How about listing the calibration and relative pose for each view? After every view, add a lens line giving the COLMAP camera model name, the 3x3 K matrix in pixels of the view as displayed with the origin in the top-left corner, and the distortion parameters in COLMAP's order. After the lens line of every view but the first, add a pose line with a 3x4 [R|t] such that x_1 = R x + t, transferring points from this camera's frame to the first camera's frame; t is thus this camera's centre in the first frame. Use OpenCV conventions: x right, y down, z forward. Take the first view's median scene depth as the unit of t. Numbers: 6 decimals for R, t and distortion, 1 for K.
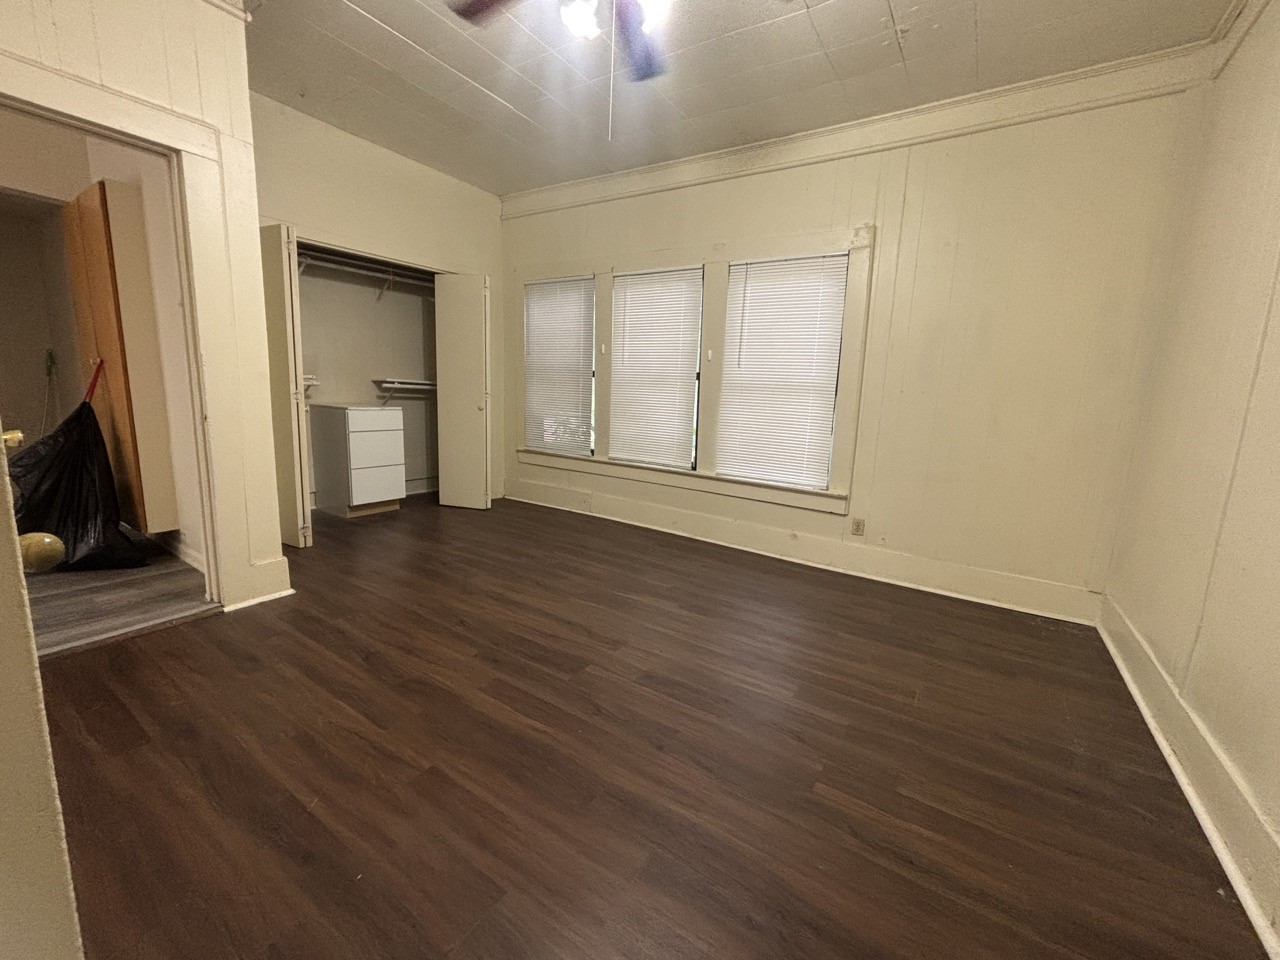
lens RADIAL K [[516.7, 0, 640.4], [0, 516.7, 473.2], [0, 0, 1]] dist [0.001865, -0.000008]
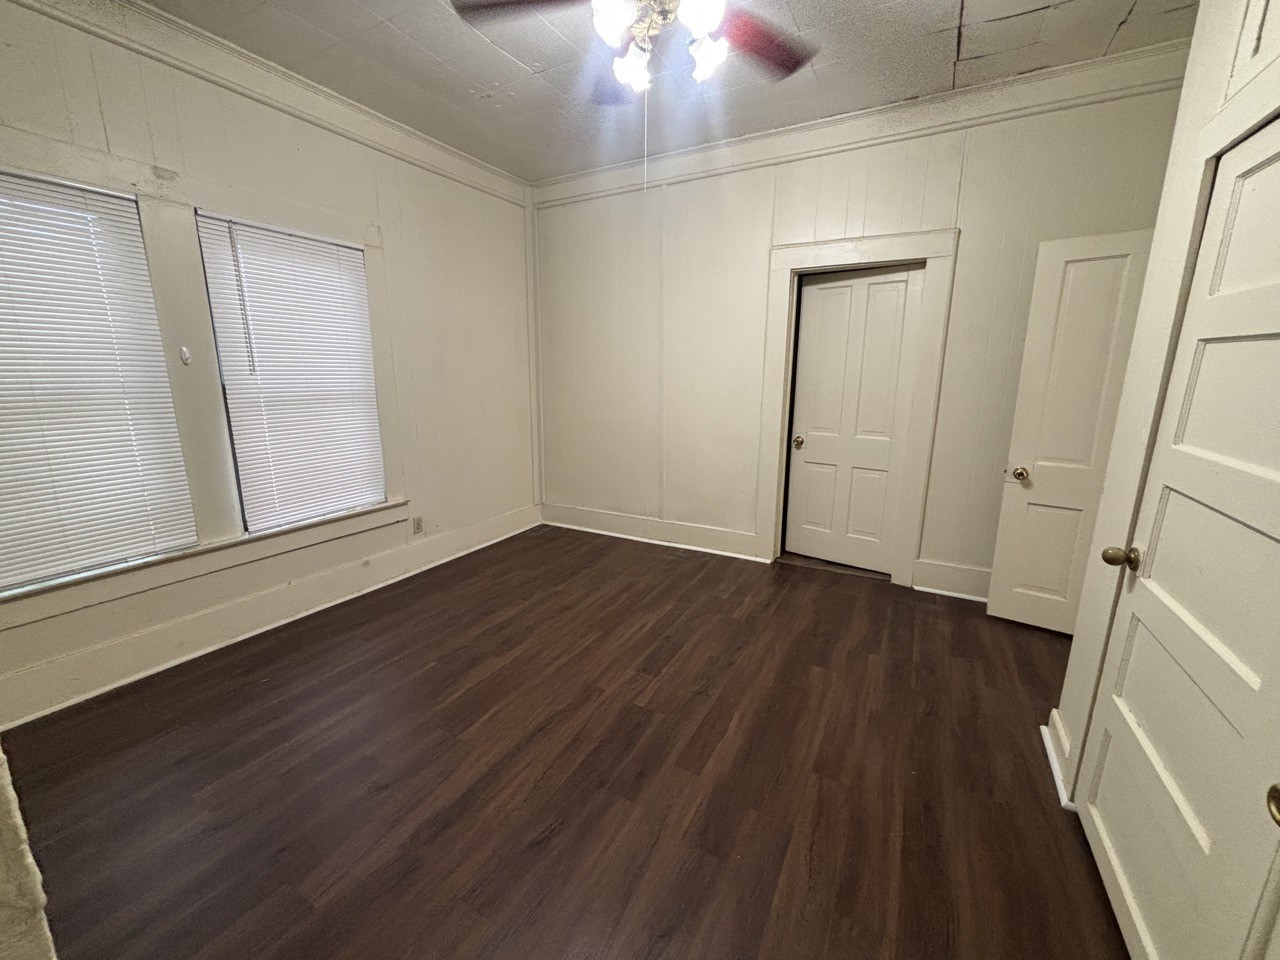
lens RADIAL K [[516.7, 0, 640.4], [0, 516.7, 473.2], [0, 0, 1]] dist [0.001865, -0.000008]
pose [[-0.074023, -0.244148, 0.966909, -0.909190], [0.149154, 0.955953, 0.252800, -0.294807], [-0.986039, 0.162931, -0.034347, 0.891432]]
